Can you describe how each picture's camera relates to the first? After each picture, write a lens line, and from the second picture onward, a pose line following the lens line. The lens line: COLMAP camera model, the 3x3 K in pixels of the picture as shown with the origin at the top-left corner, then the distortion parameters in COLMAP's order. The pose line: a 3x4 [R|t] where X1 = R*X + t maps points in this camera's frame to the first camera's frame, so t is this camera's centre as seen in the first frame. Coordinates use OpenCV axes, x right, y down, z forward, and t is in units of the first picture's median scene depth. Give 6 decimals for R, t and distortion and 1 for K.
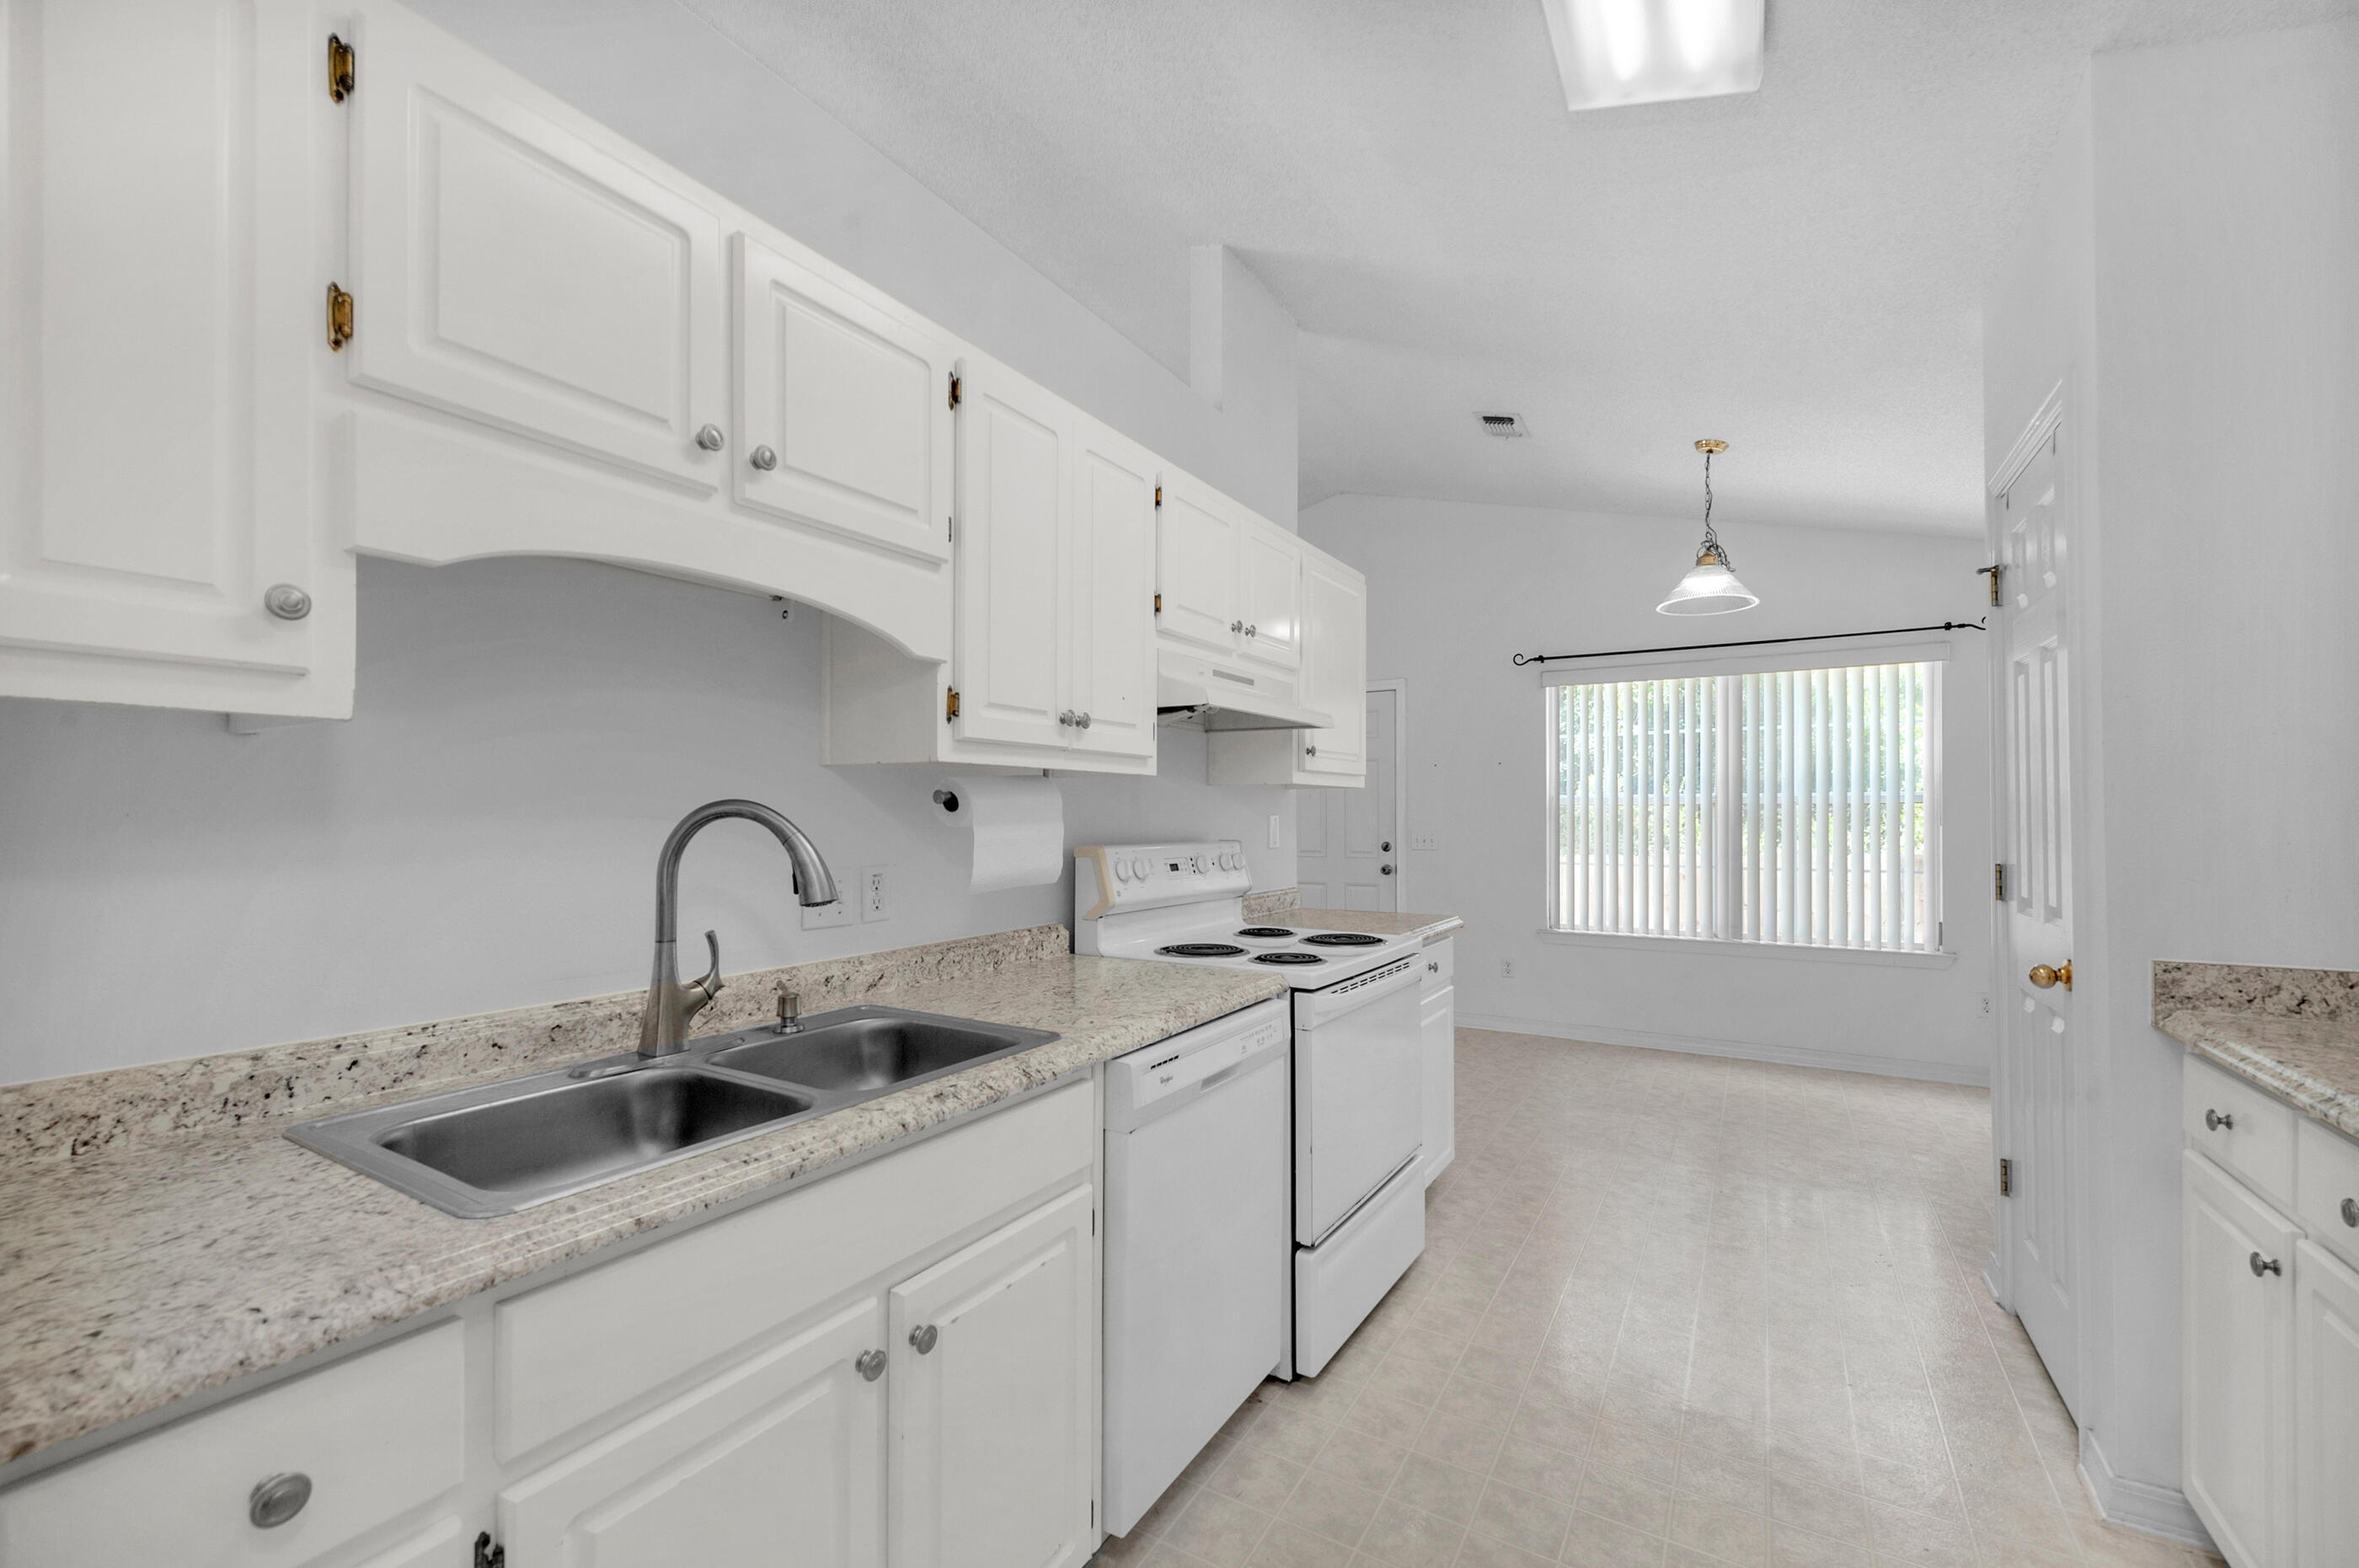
lens RADIAL K [[971.5, 0, 1179.7], [0, 971.5, 813.6], [0, 0, 1]] dist [0.000823, -0.006369]
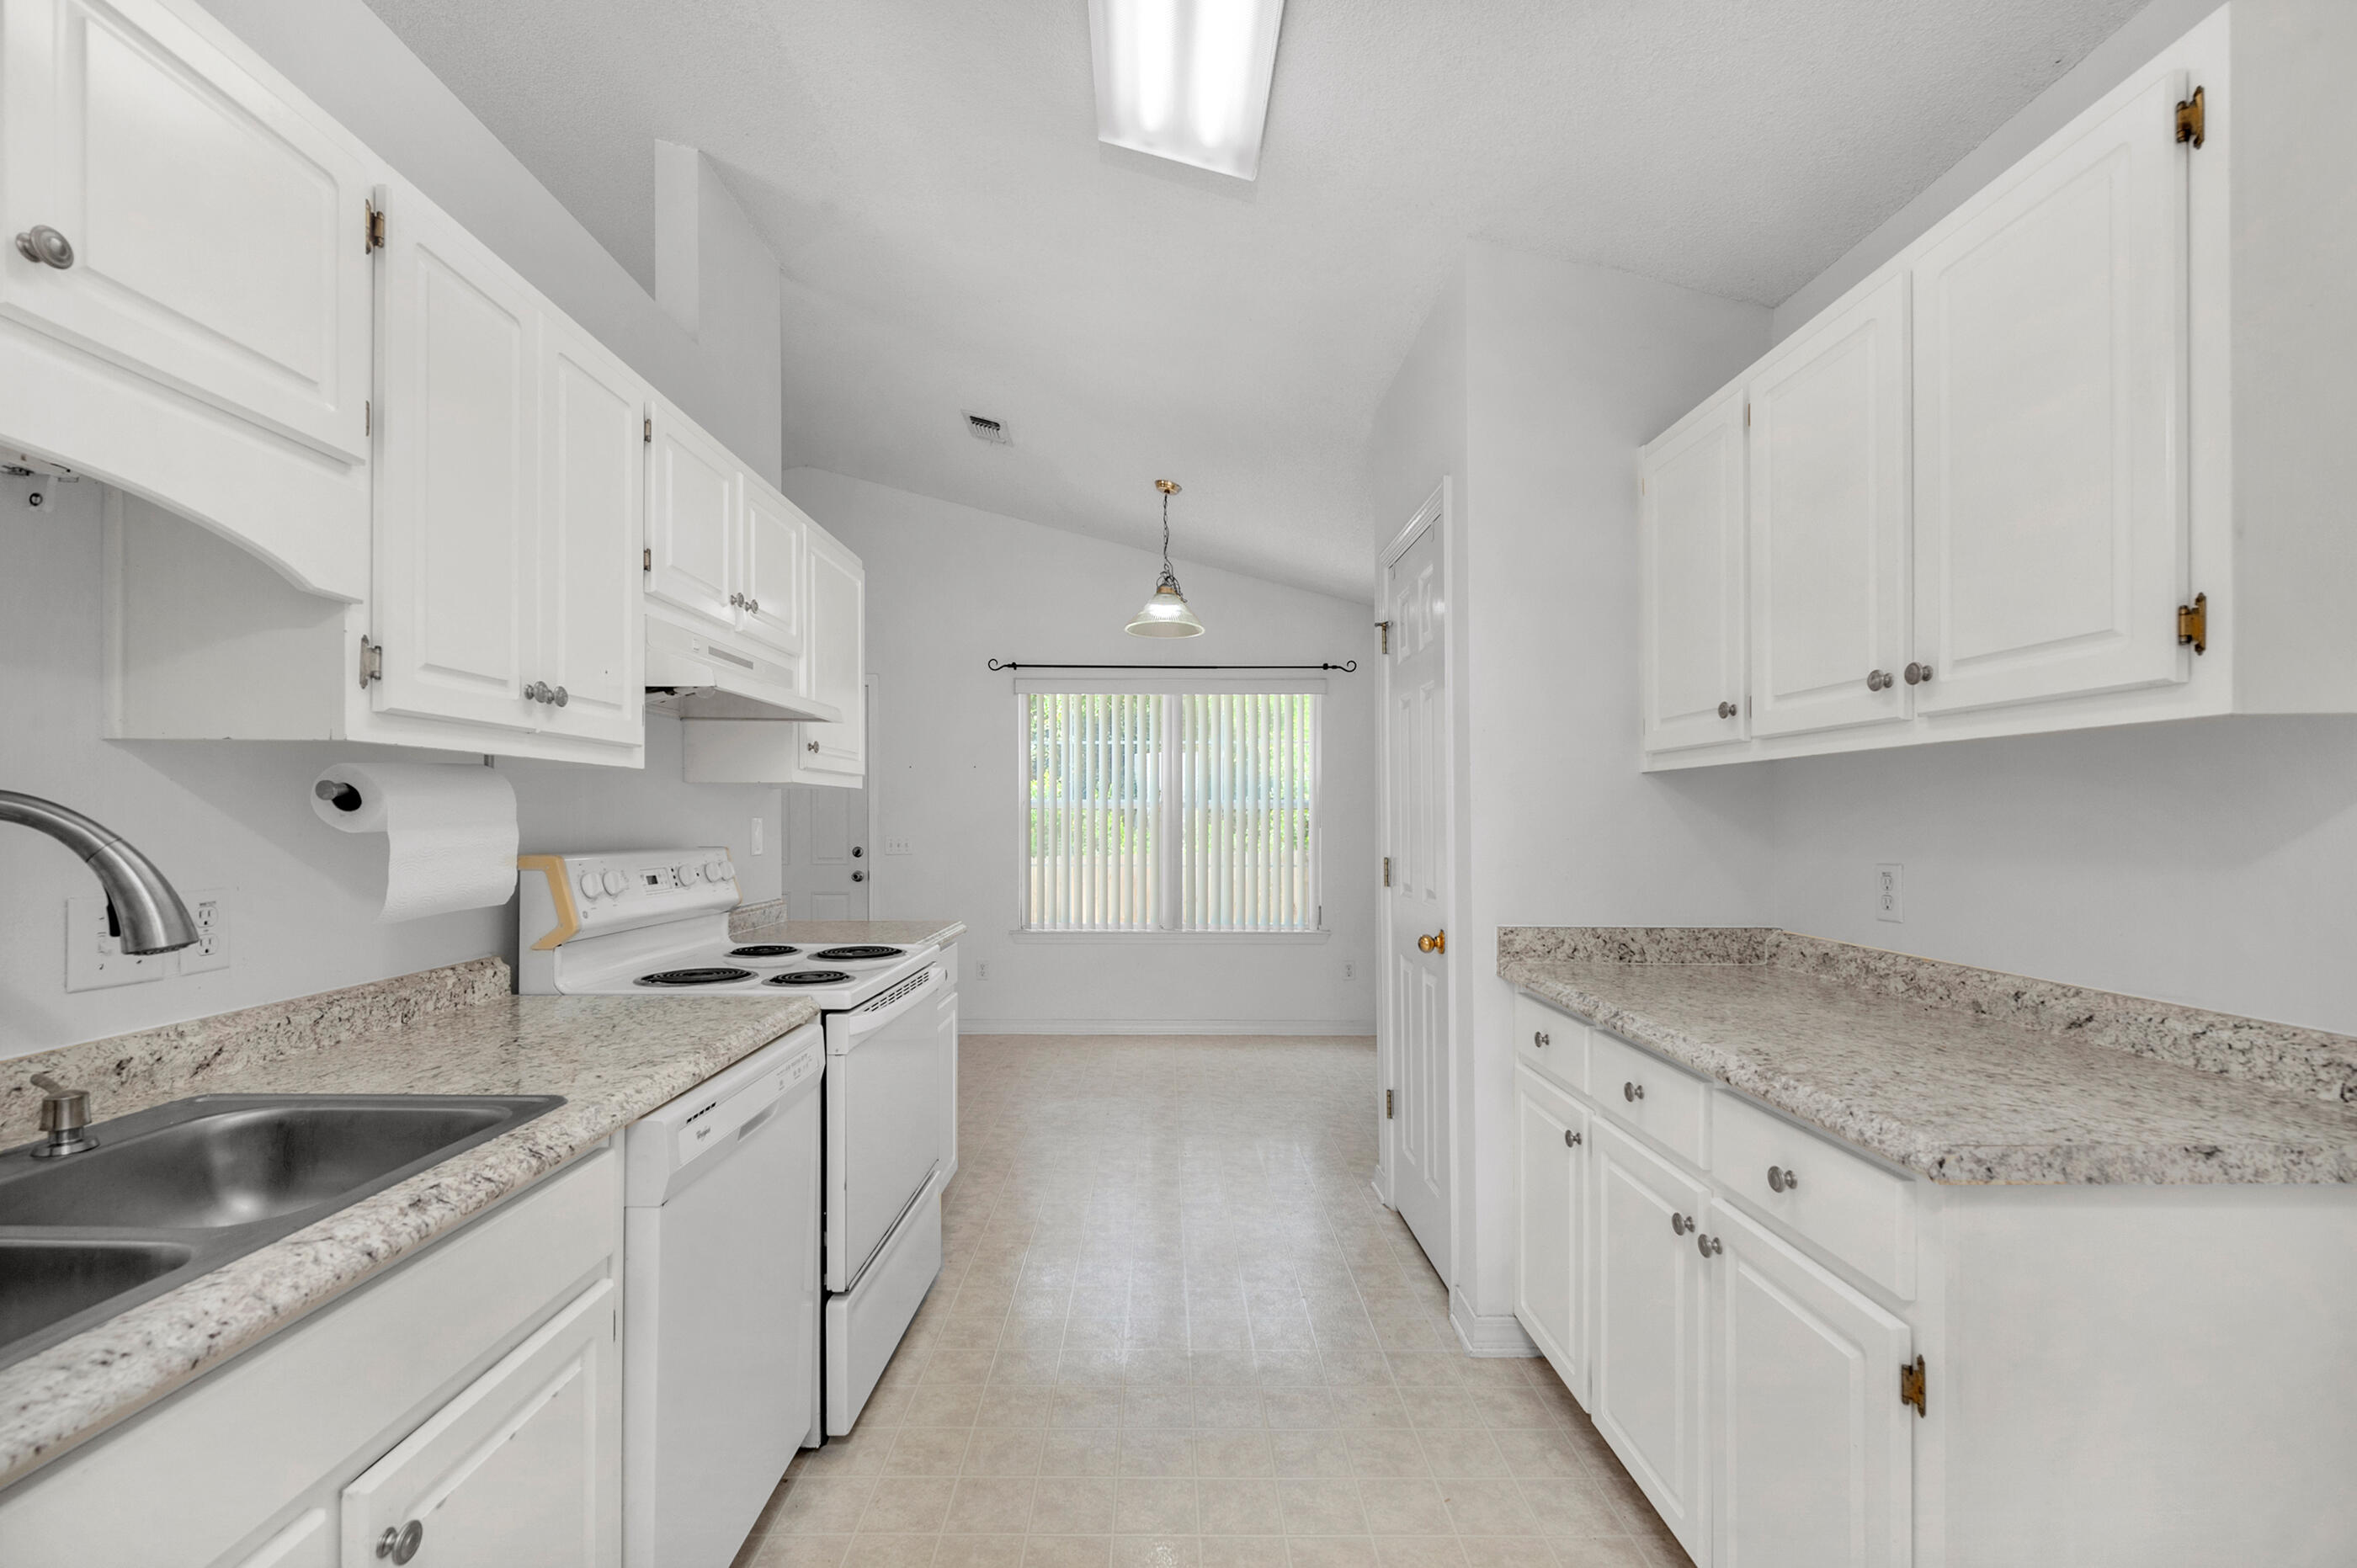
lens RADIAL K [[999.9, 0, 1179.9], [0, 999.9, 822.9], [0, 0, 1]] dist [0.002273, -0.006605]
pose [[0.847223, 0.000315, 0.531237, -0.094810], [-0.003097, 0.999986, 0.004346, 0.001569], [-0.531228, -0.005327, 0.847212, 0.042241]]
